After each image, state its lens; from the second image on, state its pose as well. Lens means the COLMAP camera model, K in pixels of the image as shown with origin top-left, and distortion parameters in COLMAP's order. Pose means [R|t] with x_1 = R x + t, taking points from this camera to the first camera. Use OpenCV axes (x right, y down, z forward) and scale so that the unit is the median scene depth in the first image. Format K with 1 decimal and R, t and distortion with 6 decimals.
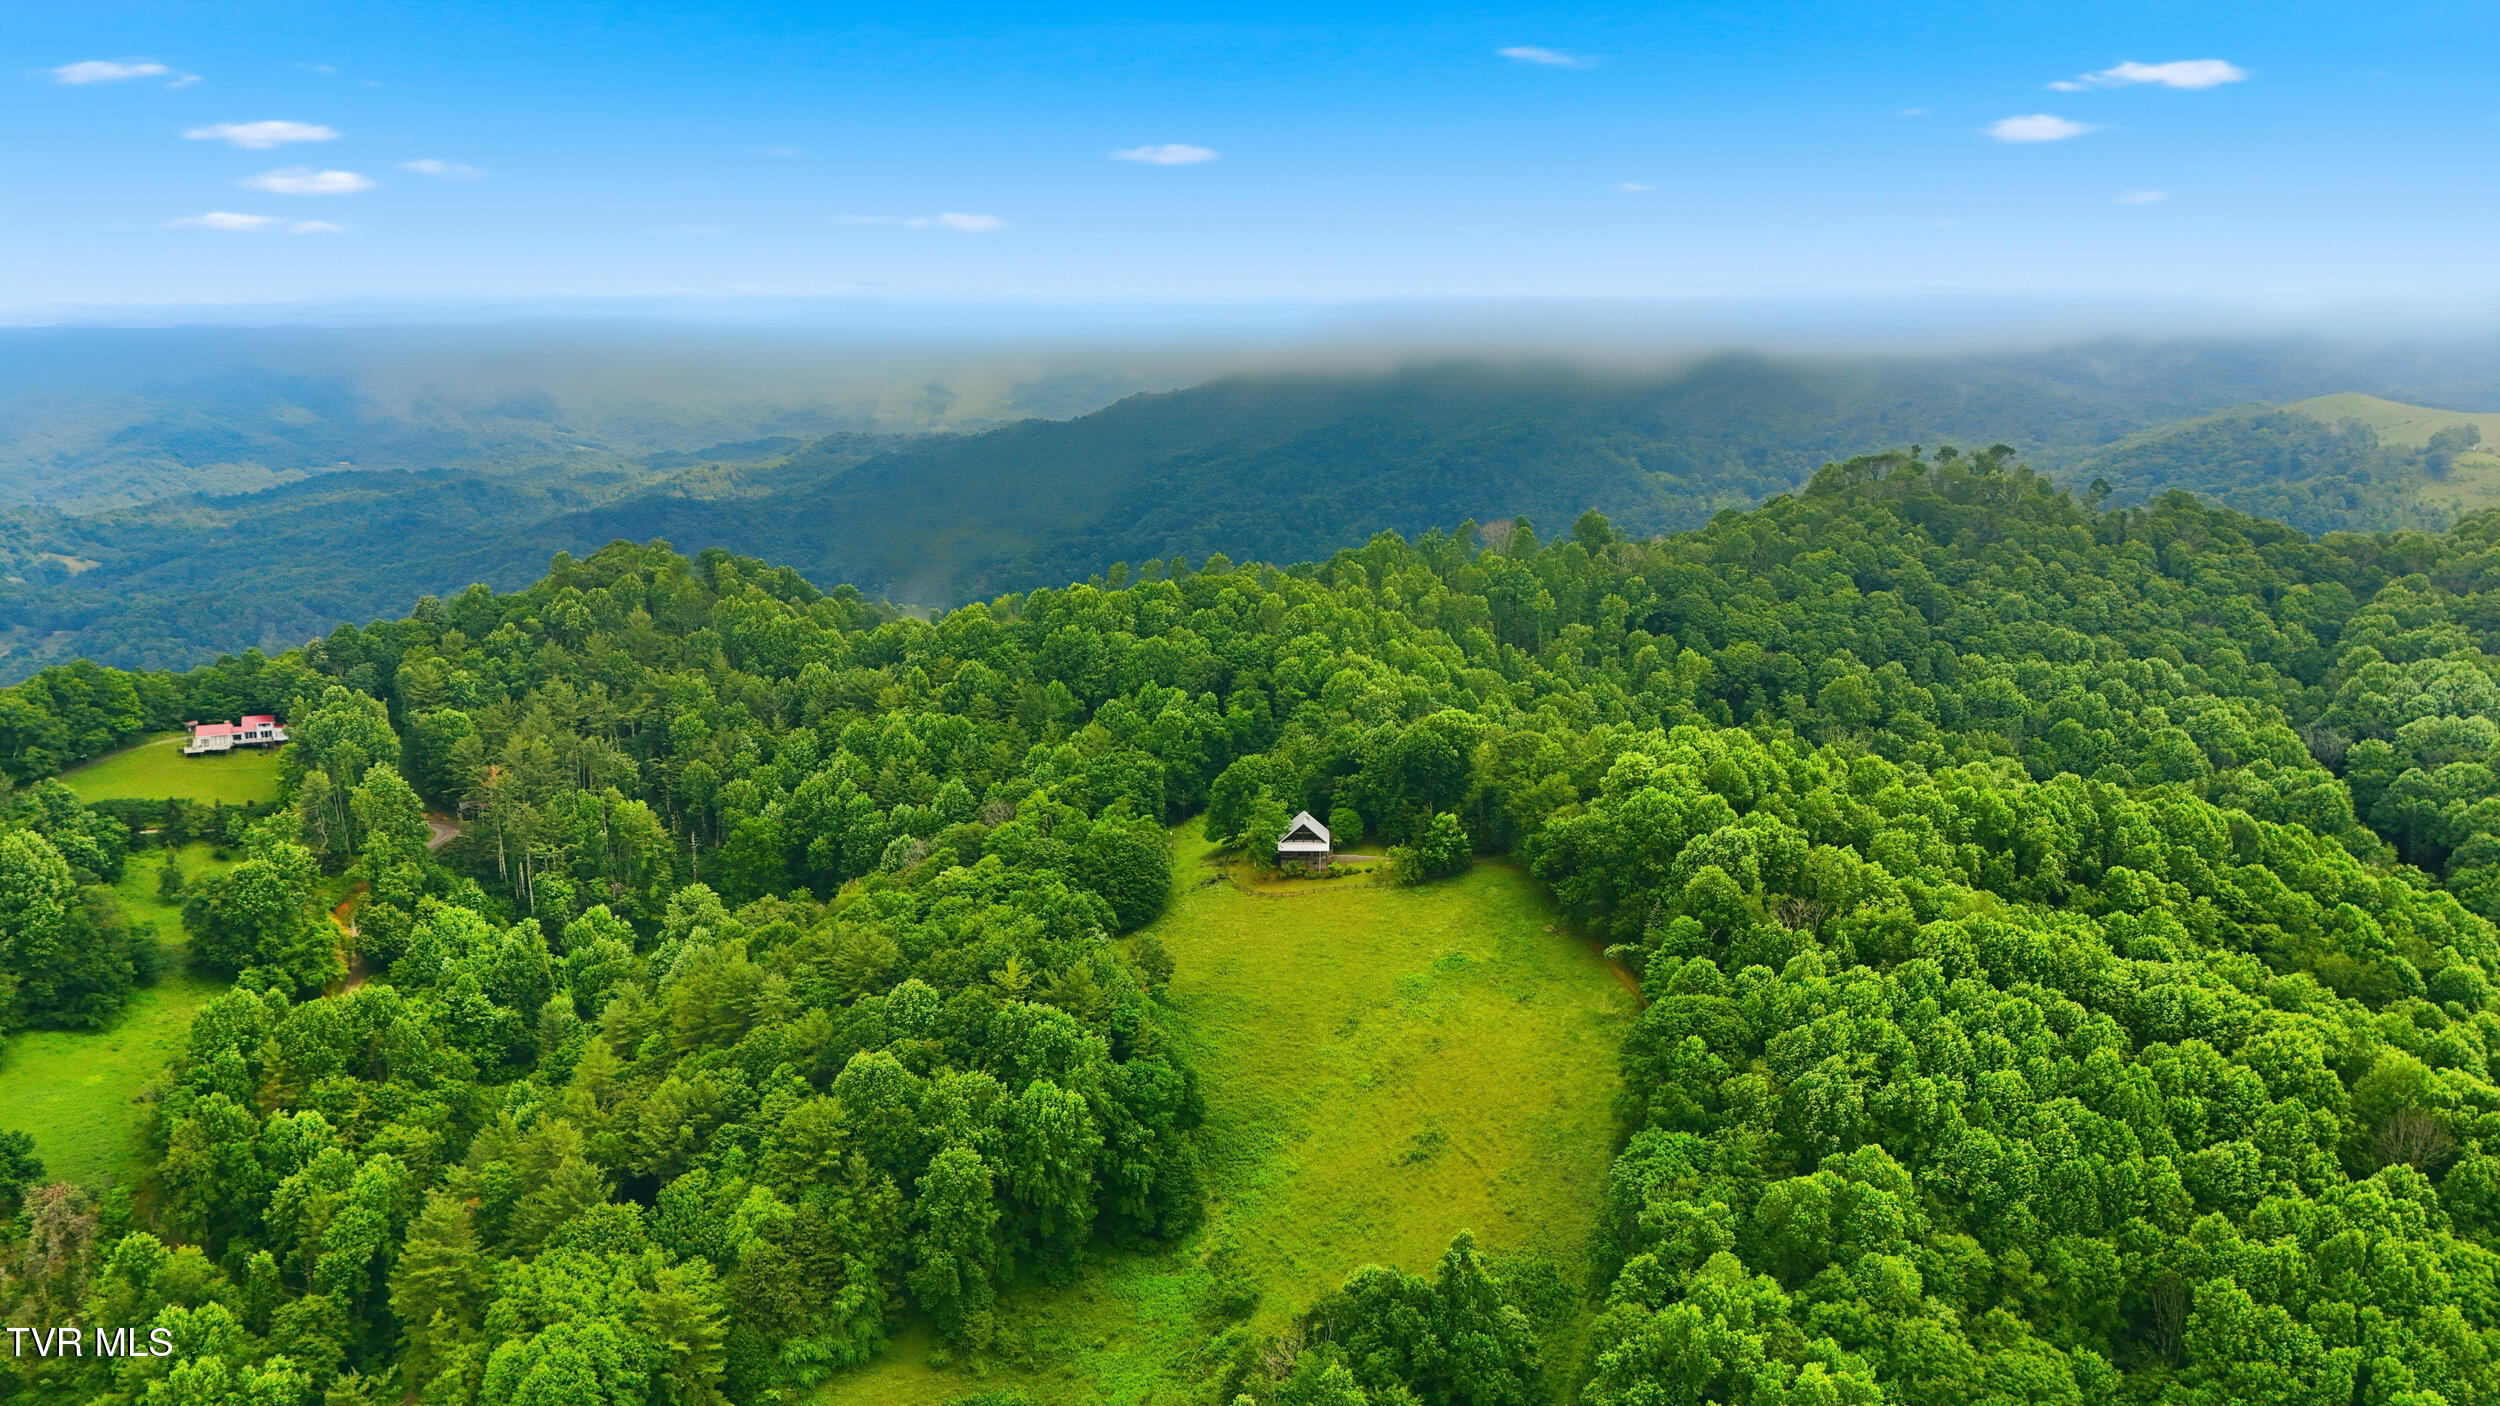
lens RADIAL K [[1920.3, 0, 1250.0], [0, 1920.3, 703.0], [0, 0, 1]] dist [0.142977, -0.258462]
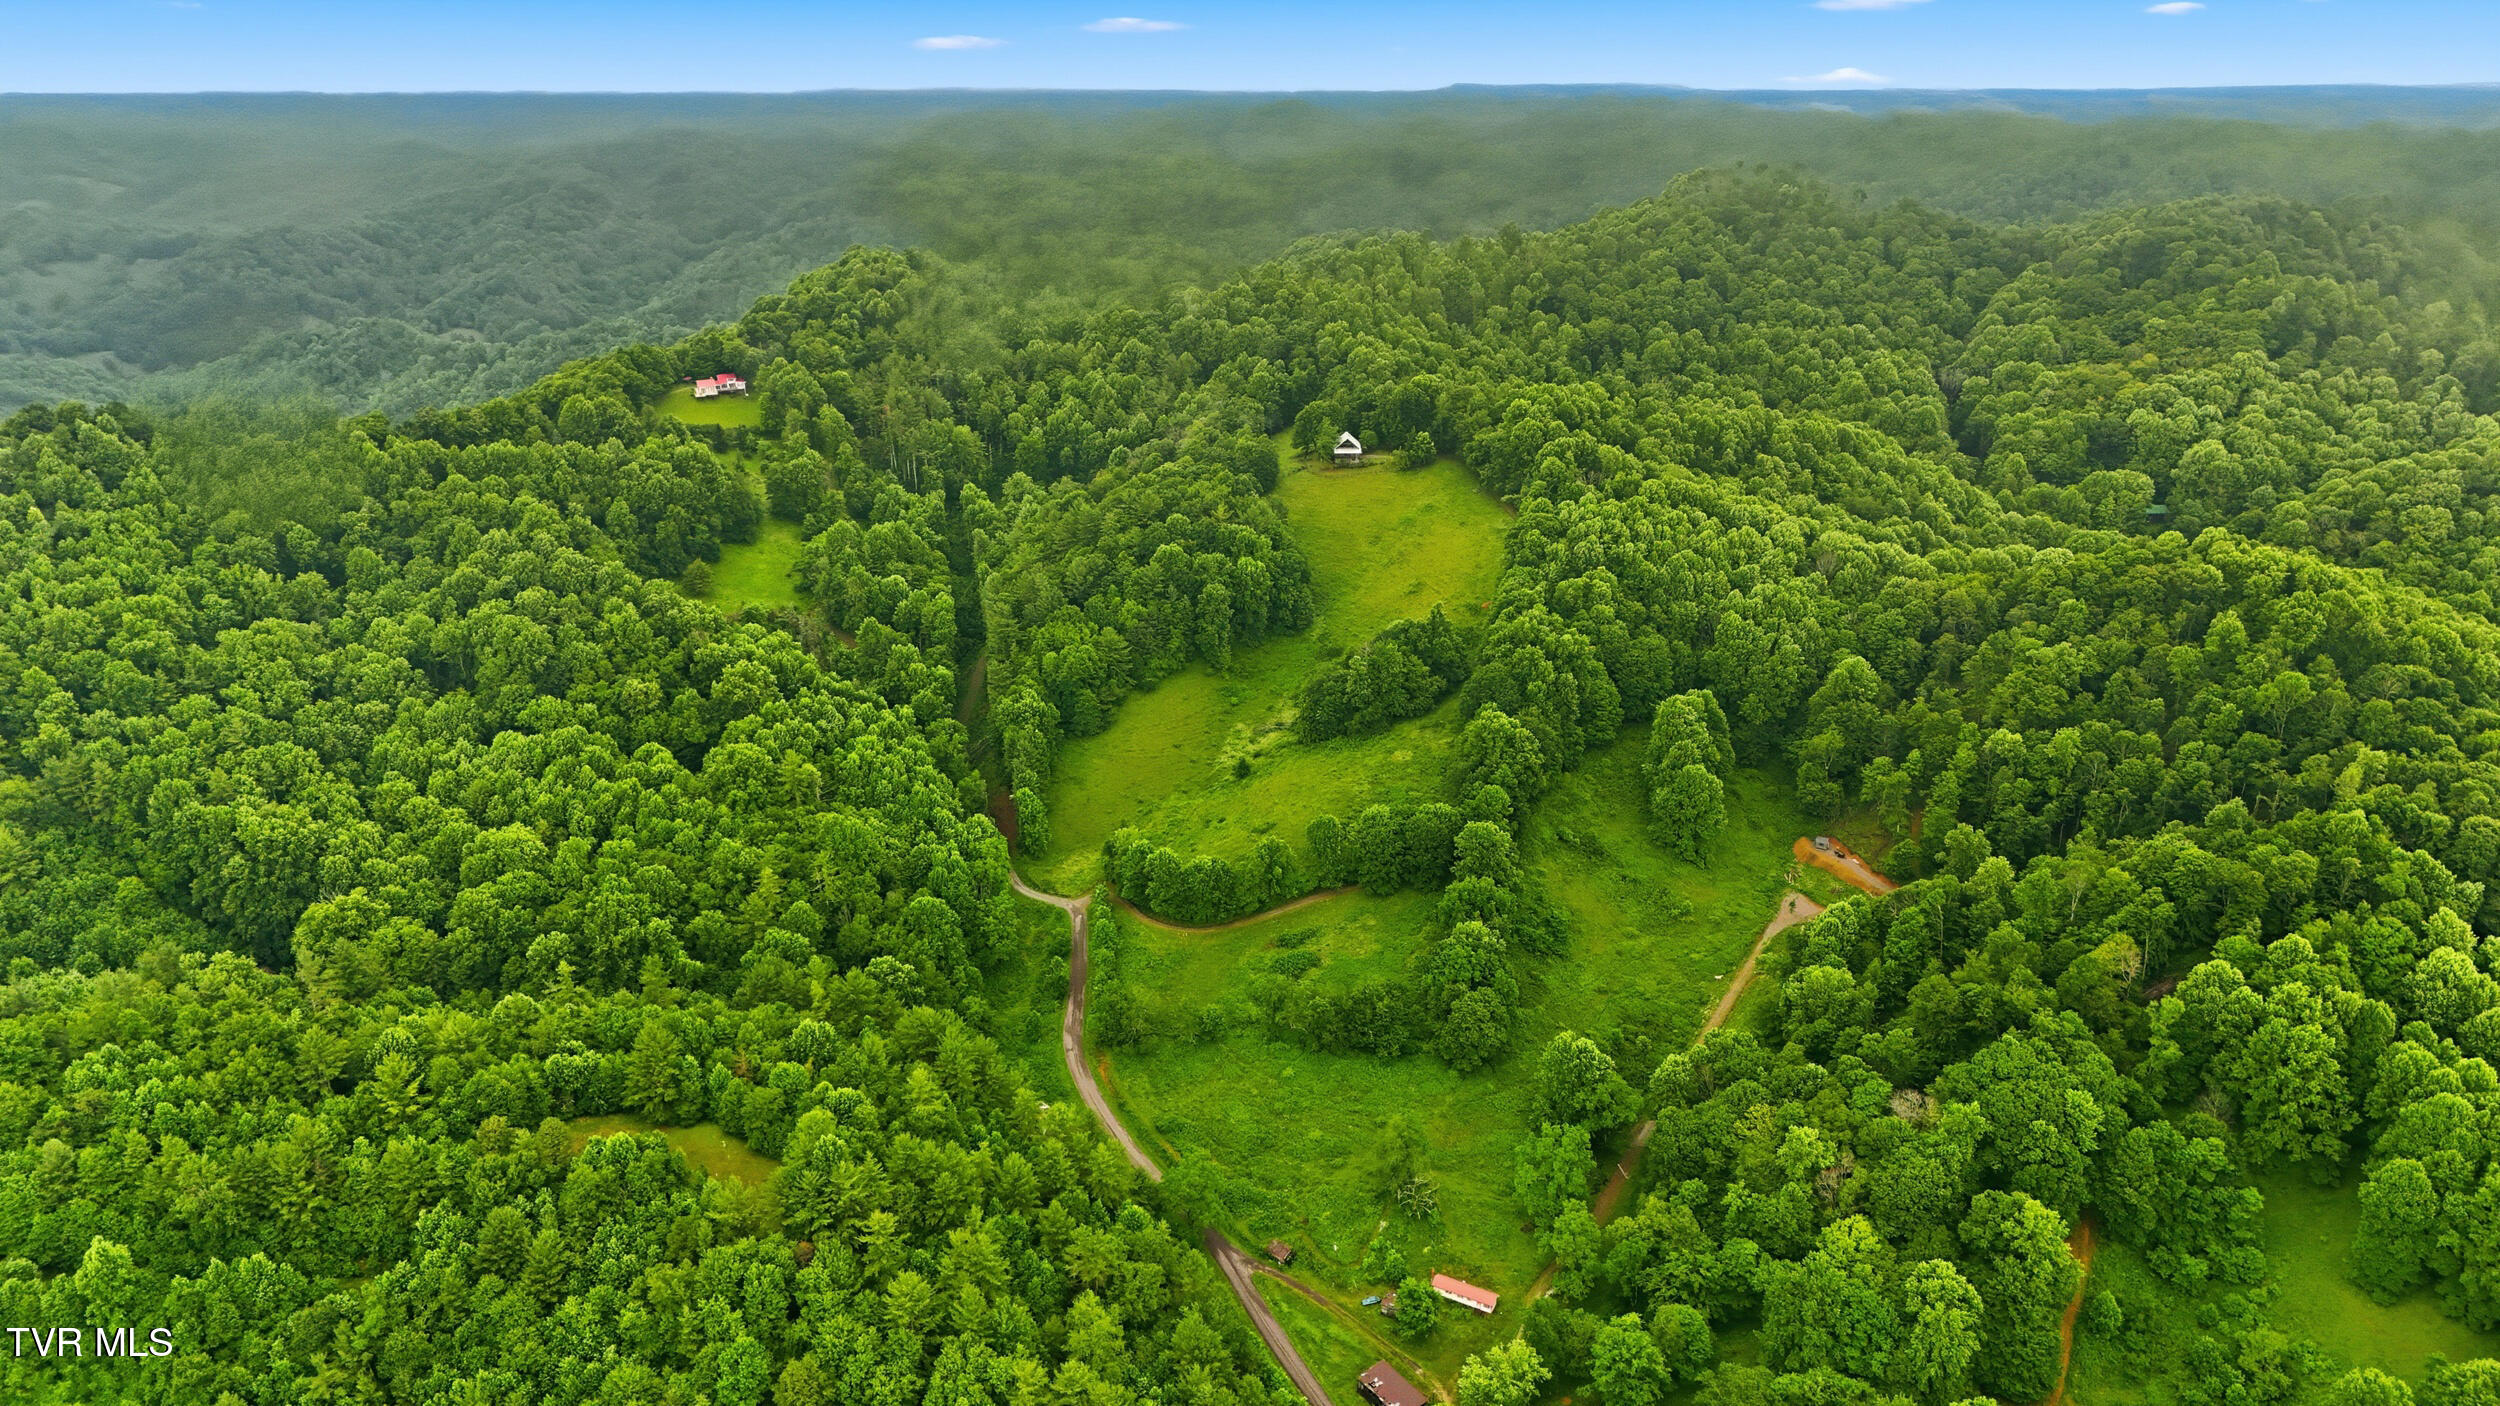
lens RADIAL K [[1920.3, 0, 1250.0], [0, 1920.3, 703.0], [0, 0, 1]] dist [0.142977, -0.258462]
pose [[0.999270, -0.011865, 0.036323, -0.145621], [0.004353, 0.979730, 0.200277, -0.064526], [-0.037963, -0.199973, 0.979066, -0.939968]]
